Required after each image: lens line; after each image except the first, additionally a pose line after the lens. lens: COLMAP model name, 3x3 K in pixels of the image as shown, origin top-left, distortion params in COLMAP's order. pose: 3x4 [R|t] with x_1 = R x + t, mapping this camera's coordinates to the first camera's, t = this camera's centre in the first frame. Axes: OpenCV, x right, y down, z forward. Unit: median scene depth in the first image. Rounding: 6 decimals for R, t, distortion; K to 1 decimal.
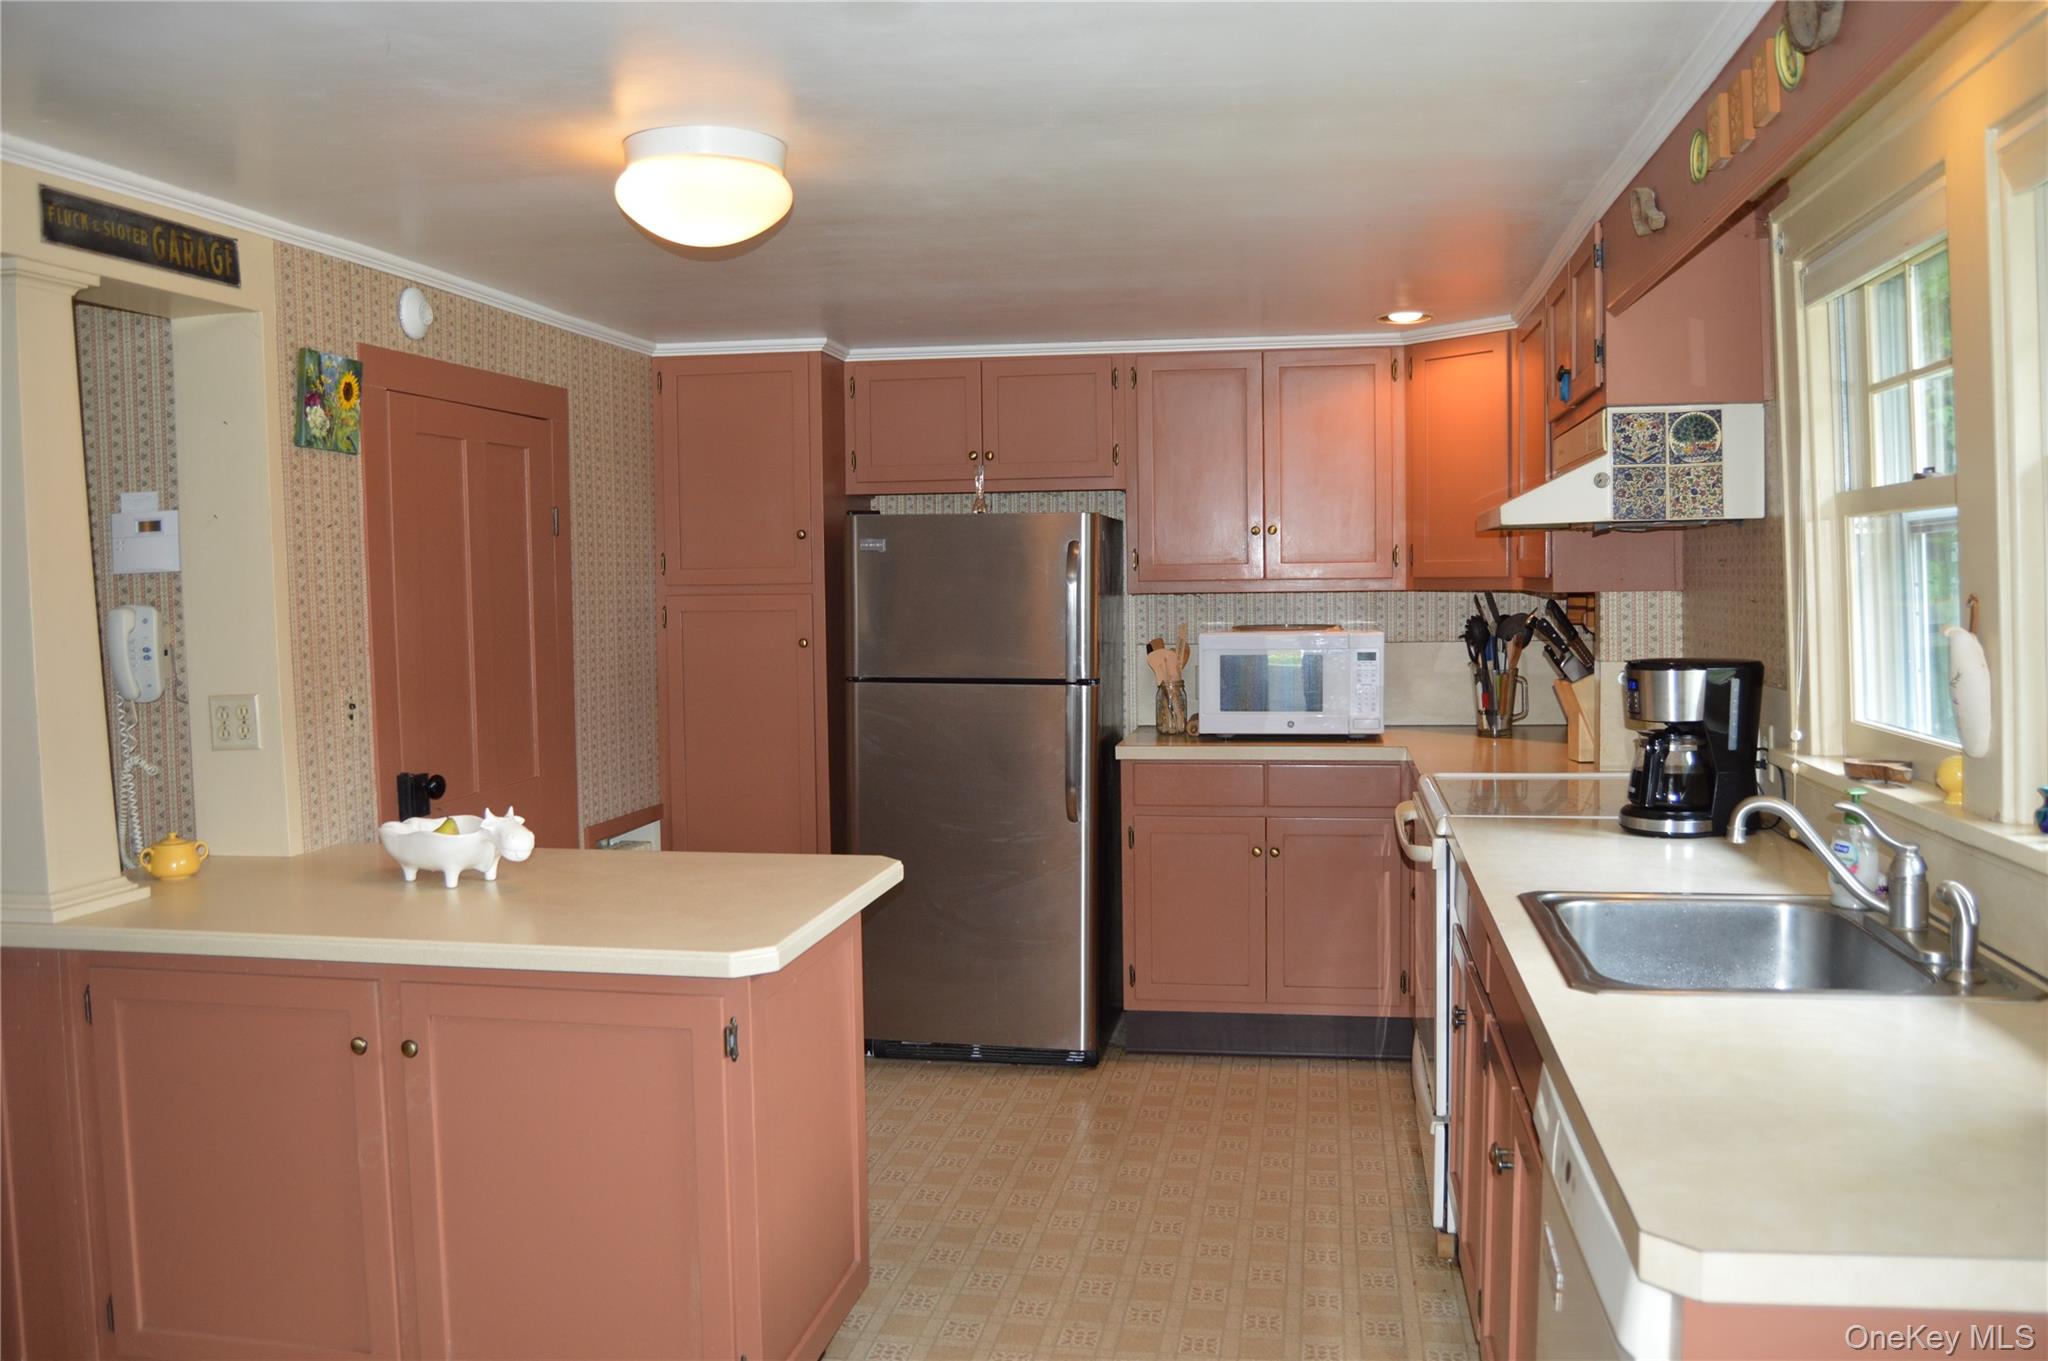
lens RADIAL K [[1644.4, 0, 1029.7], [0, 1644.4, 672.7], [0, 0, 1]] dist [-0.064593, 0.009702]
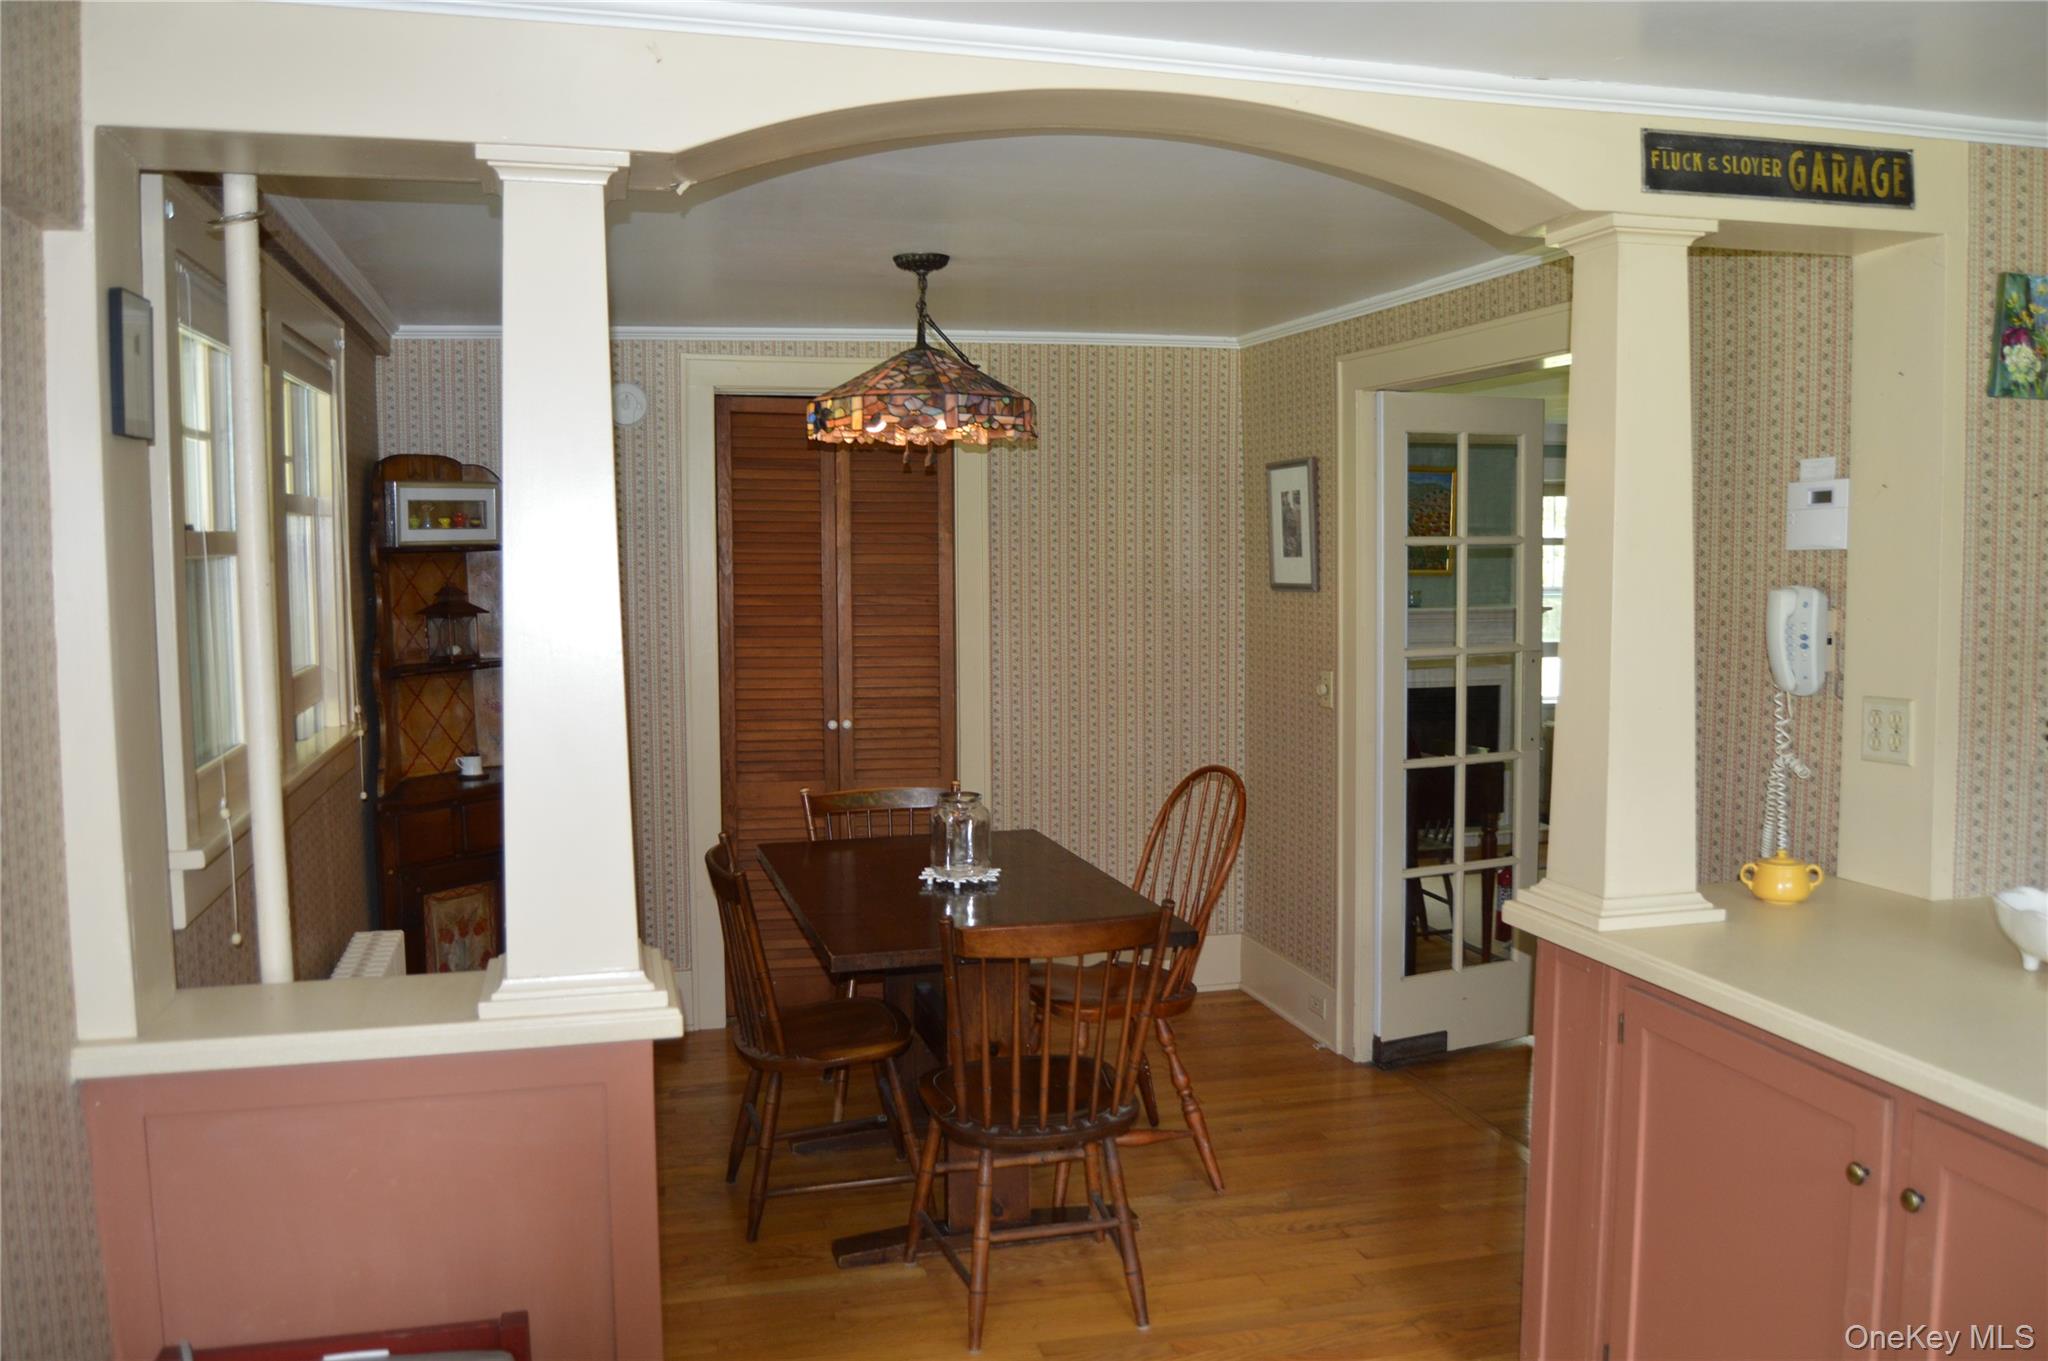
lens RADIAL K [[1644.4, 0, 1021.2], [0, 1644.4, 672.3], [0, 0, 1]] dist [-0.064593, 0.009702]
pose [[0.430334, 0.084276, -0.898727, 0.067723], [-0.055313, 0.996223, 0.066933, -0.030598], [0.900974, 0.020908, 0.433370, 0.227106]]
